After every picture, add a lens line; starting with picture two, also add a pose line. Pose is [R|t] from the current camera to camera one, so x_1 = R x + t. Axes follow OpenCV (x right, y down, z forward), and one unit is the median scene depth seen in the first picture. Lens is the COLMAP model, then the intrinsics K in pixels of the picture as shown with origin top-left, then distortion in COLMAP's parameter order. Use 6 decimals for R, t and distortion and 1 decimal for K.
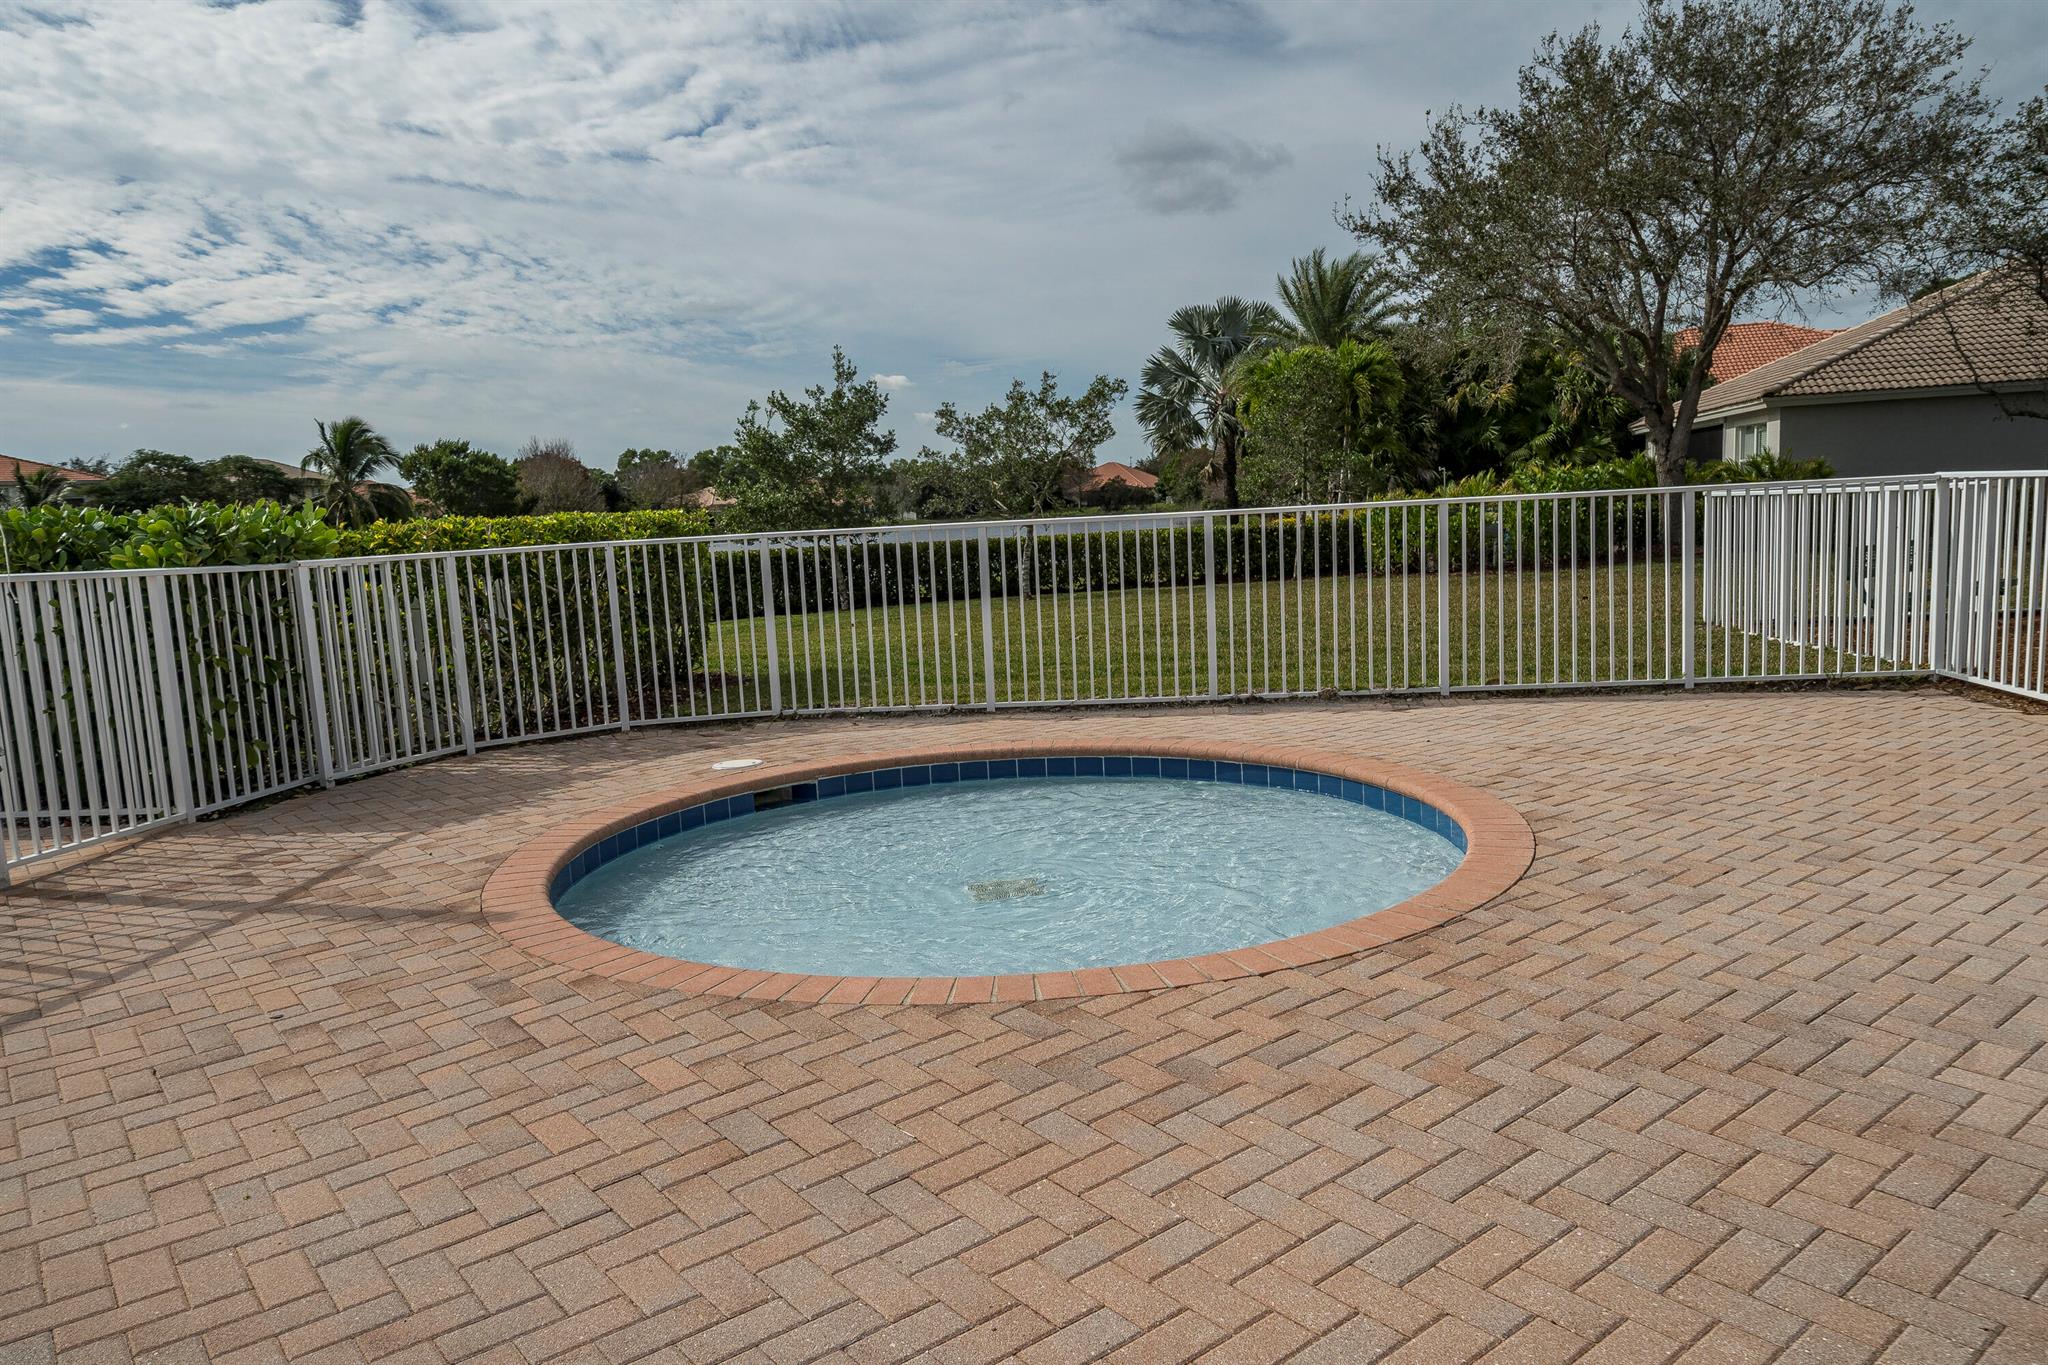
lens RADIAL K [[1368.6, 0, 946.9], [0, 1368.6, 748.4], [0, 0, 1]] dist [0.021257, -0.015273]
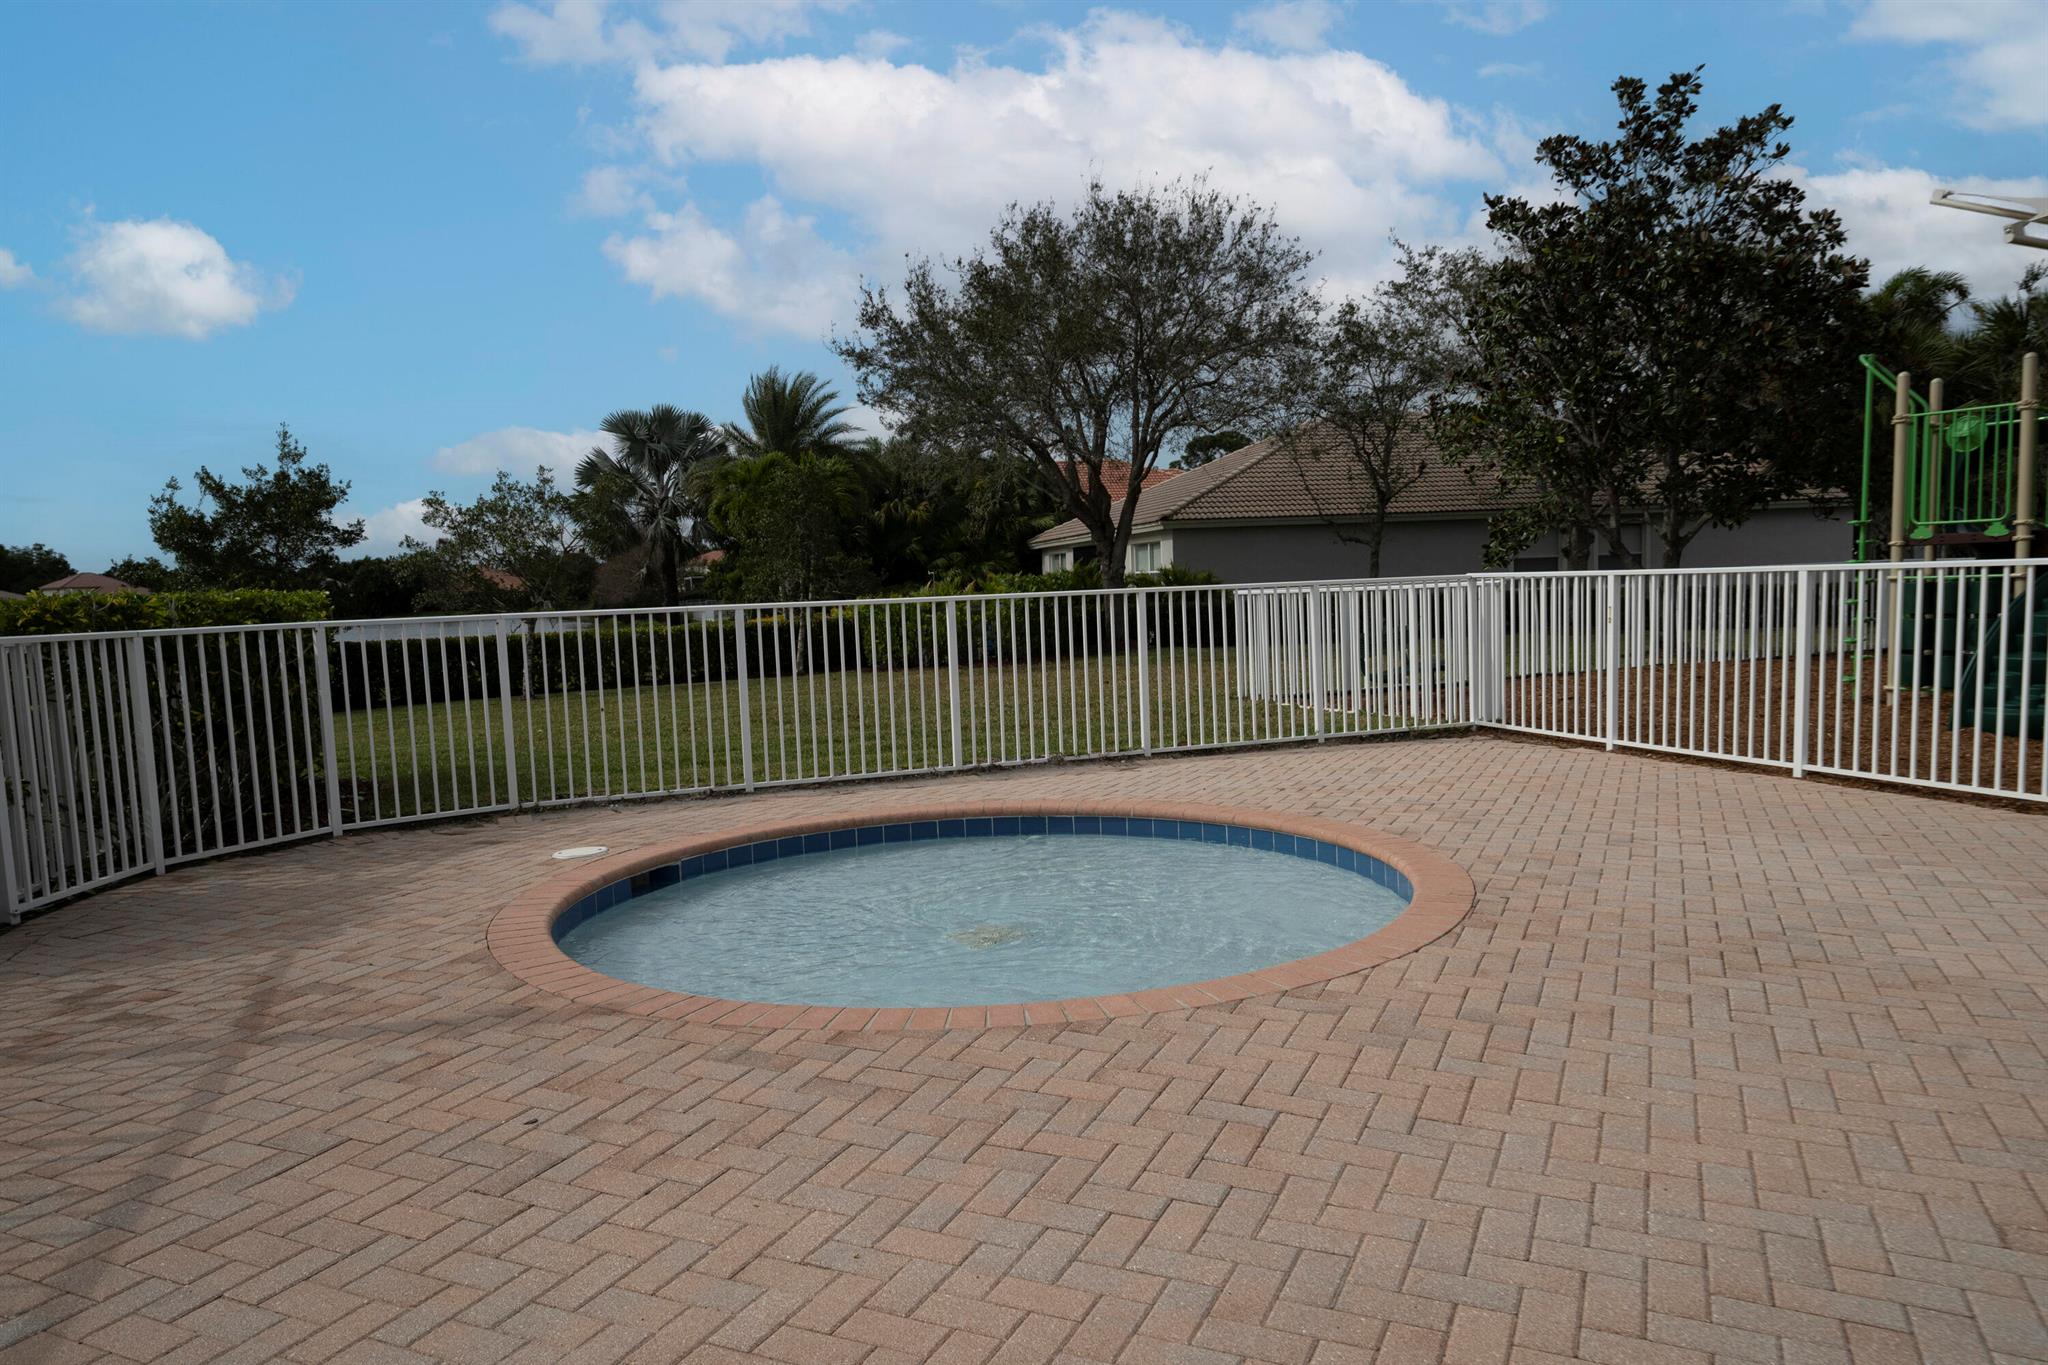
lens RADIAL K [[1368.6, 0, 1018.2], [0, 1368.6, 724.9], [0, 0, 1]] dist [0.021257, -0.015273]
pose [[0.894803, -0.029814, 0.445465, -0.243672], [0.070115, 0.994771, -0.074262, 0.012374], [-0.440922, 0.097684, 0.892214, 0.021876]]
